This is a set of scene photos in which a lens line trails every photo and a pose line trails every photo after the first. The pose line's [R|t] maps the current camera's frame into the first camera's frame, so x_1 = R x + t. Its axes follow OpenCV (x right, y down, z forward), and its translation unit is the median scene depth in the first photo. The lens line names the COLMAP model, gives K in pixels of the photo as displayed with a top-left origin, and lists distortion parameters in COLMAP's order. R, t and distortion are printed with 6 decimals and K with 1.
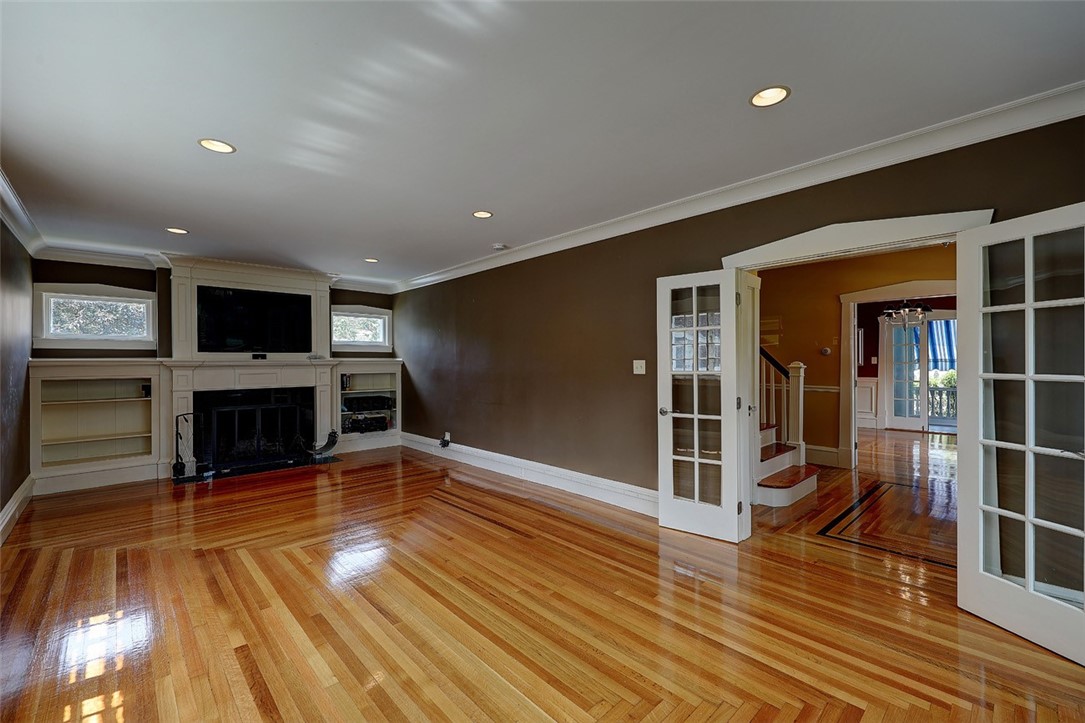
lens RADIAL K [[459.9, 0, 544.1], [0, 459.9, 360.0], [0, 0, 1]] dist [-0.003074, -0.000298]
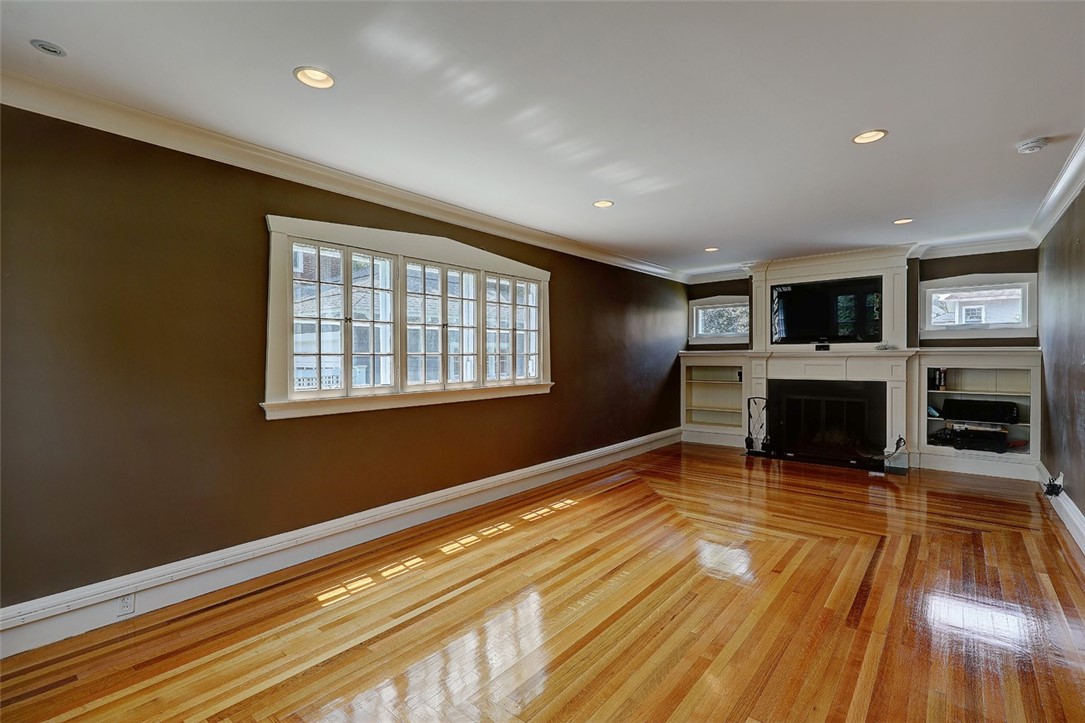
lens RADIAL K [[485.9, 0, 543.1], [0, 485.9, 360.0], [0, 0, 1]] dist [0.004446, 0.000308]
pose [[0.109107, 0.012714, -0.993949, 0.385136], [0.009486, 0.999859, 0.013831, -0.001227], [0.993985, -0.010938, 0.108971, 0.316952]]
